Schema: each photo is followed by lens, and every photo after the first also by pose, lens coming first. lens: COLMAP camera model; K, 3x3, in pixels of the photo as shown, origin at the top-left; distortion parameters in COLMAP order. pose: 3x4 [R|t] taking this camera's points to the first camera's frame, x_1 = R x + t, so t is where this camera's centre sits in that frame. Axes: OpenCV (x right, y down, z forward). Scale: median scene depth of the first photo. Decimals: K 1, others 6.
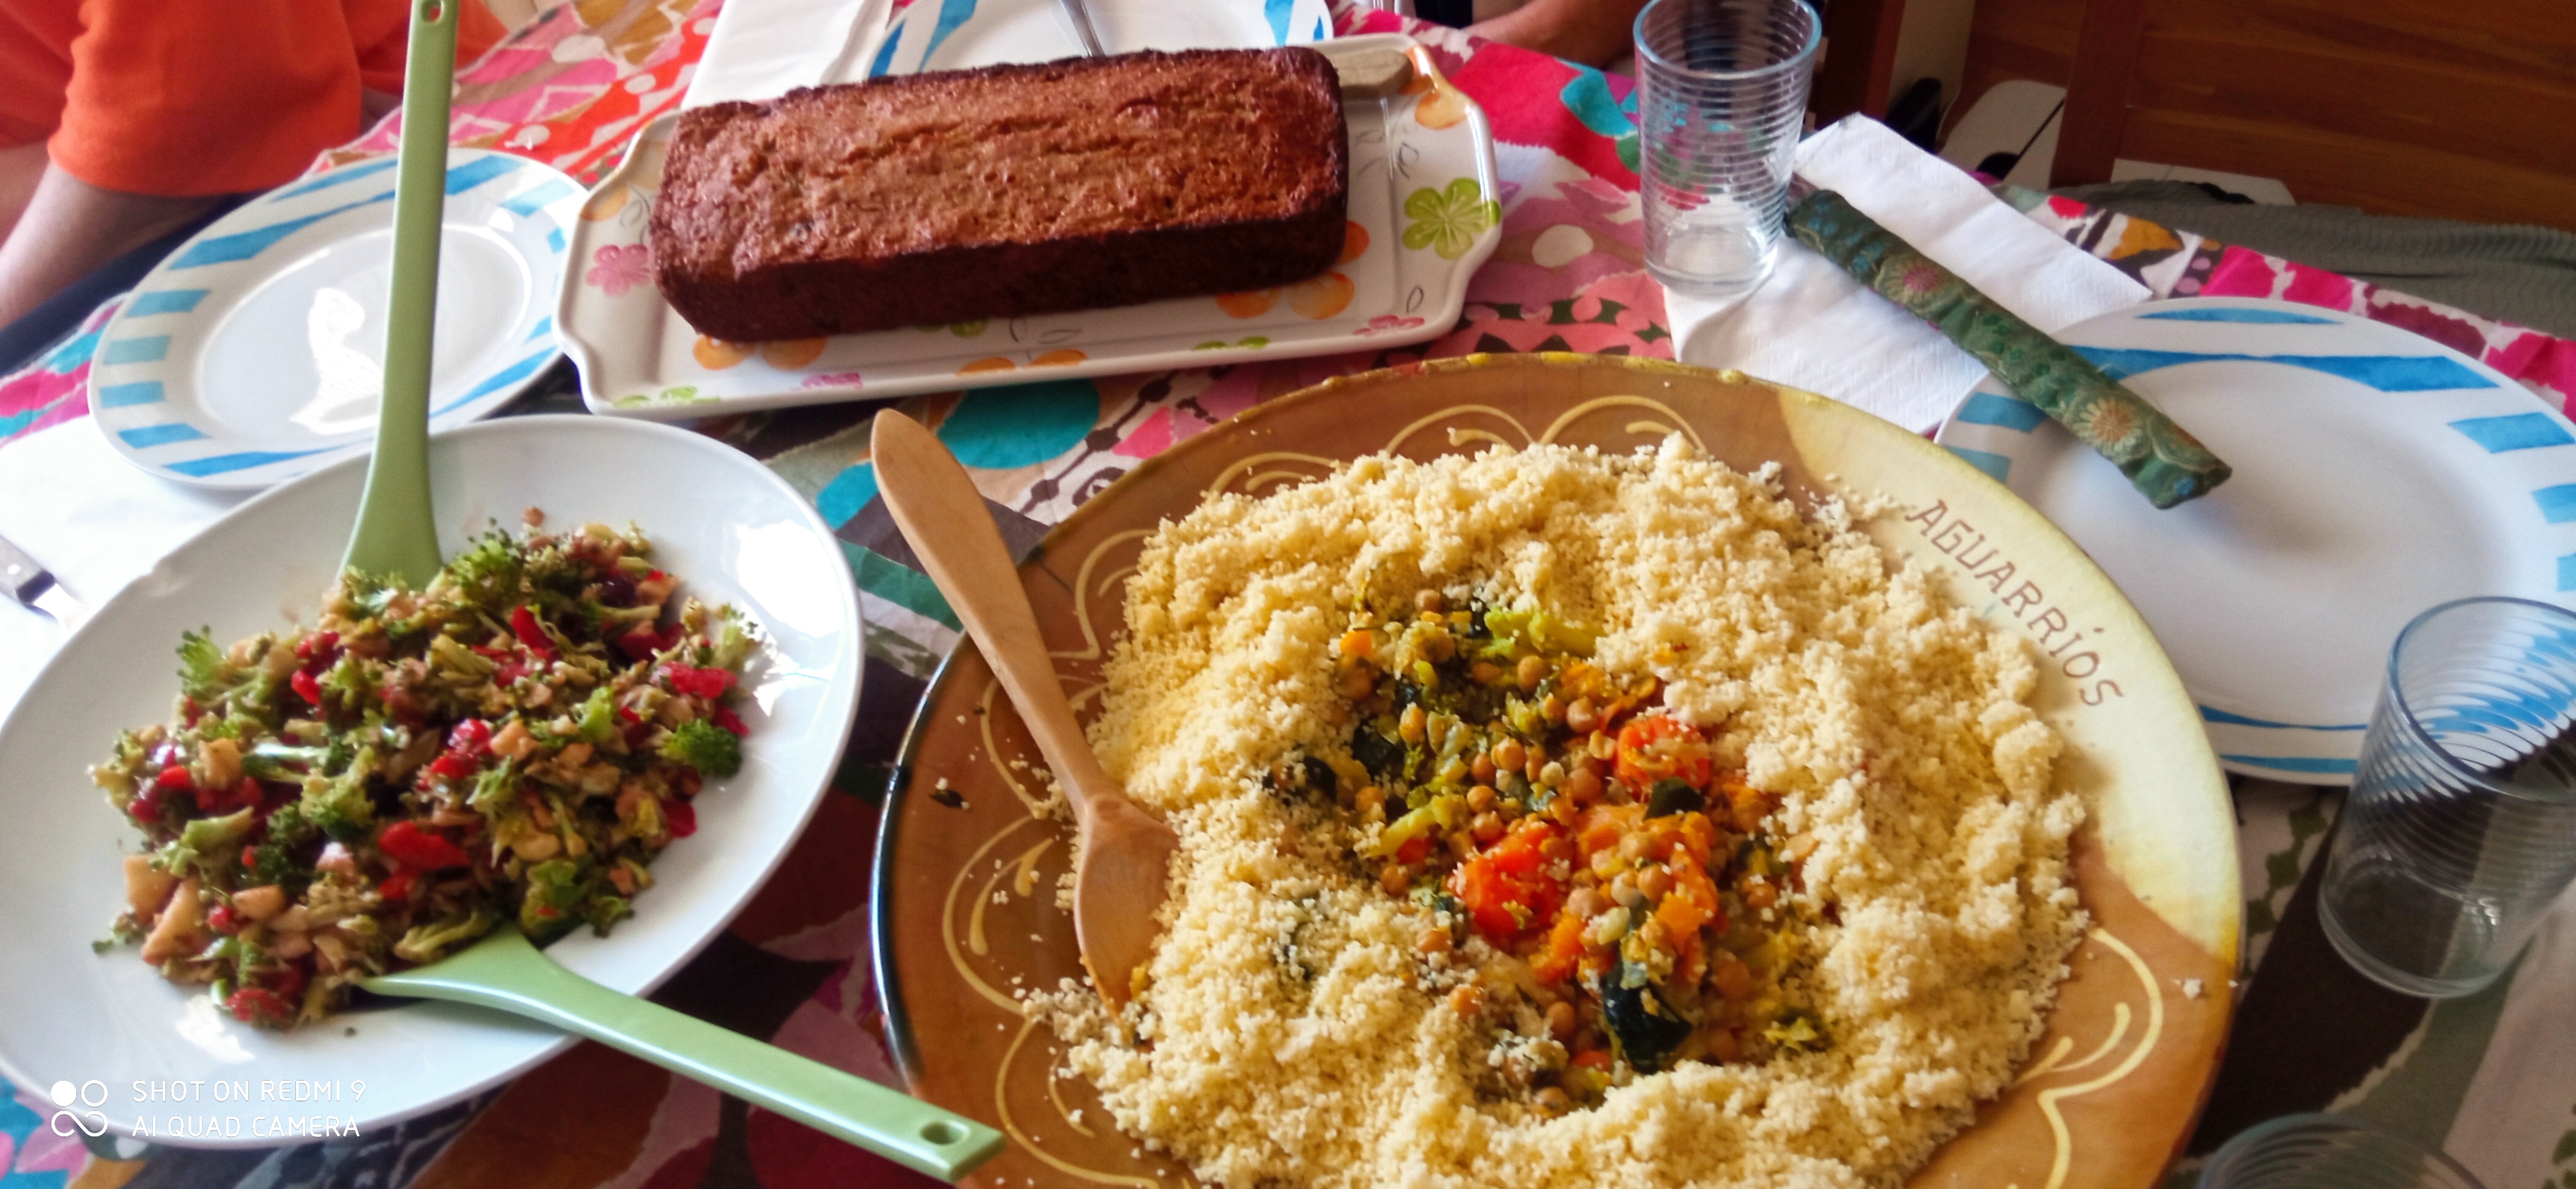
lens RADIAL K [[2163.9, 0, 1288.0], [0, 2163.9, 594.5], [0, 0, 1]] dist [0.014443, 0.004458]
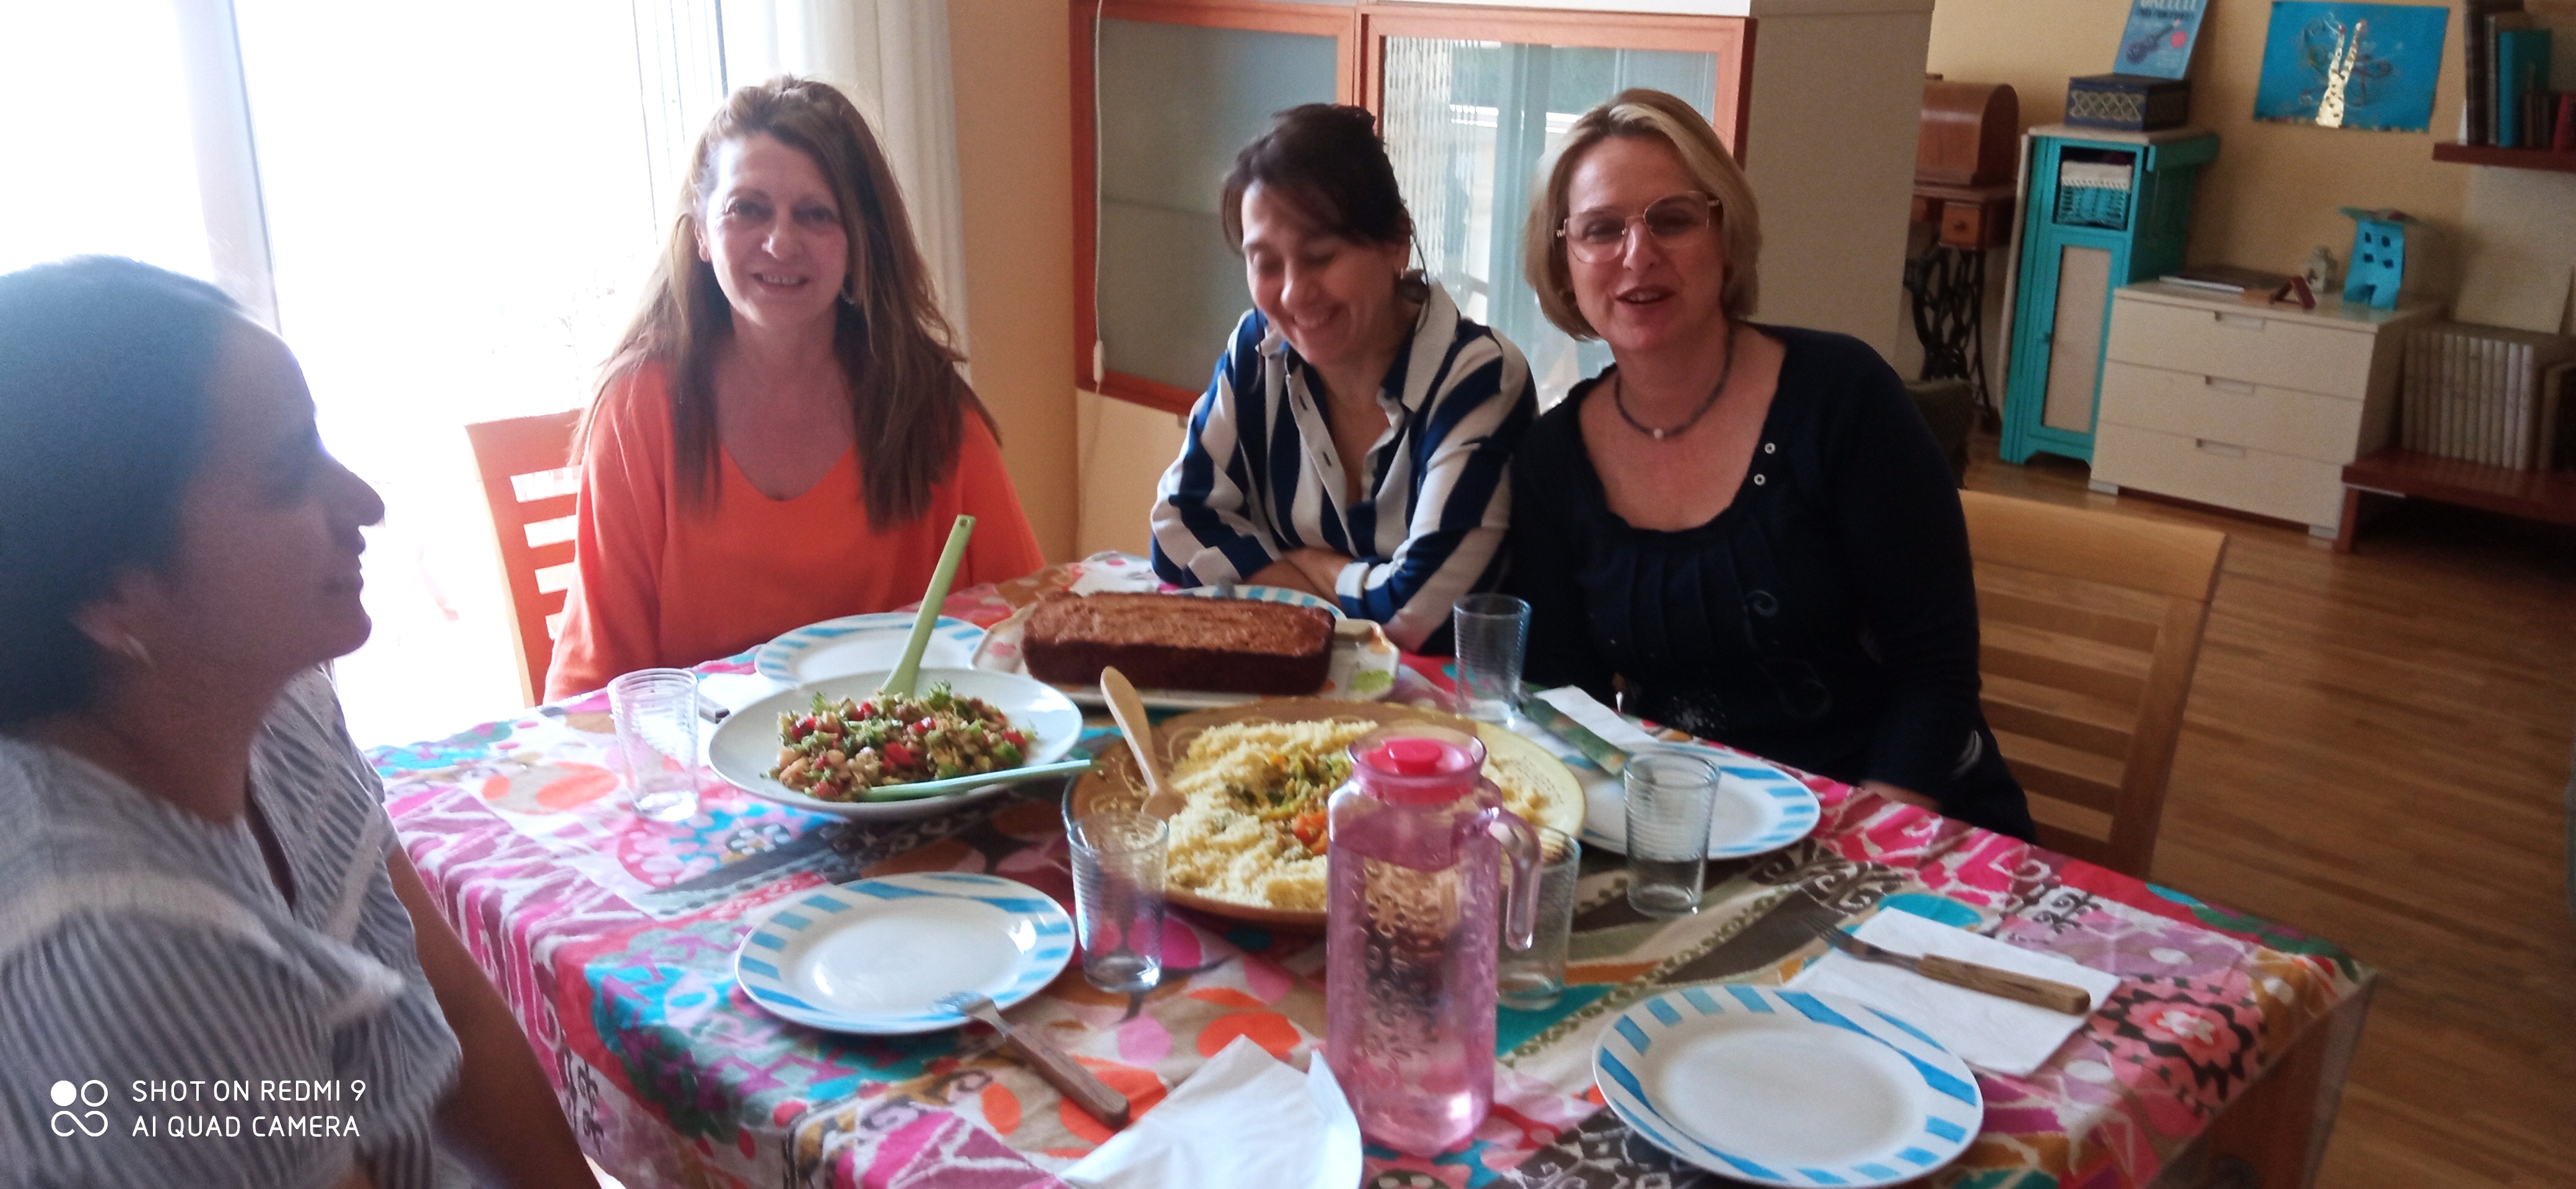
lens RADIAL K [[1946.4, 0, 1288.0], [0, 1946.4, 594.5], [0, 0, 1]] dist [-0.001133, -0.000109]
pose [[0.979901, 0.158672, -0.120902, 0.268376], [-0.195903, 0.879767, -0.433166, 0.772602], [0.037634, 0.448145, 0.893168, -1.009544]]
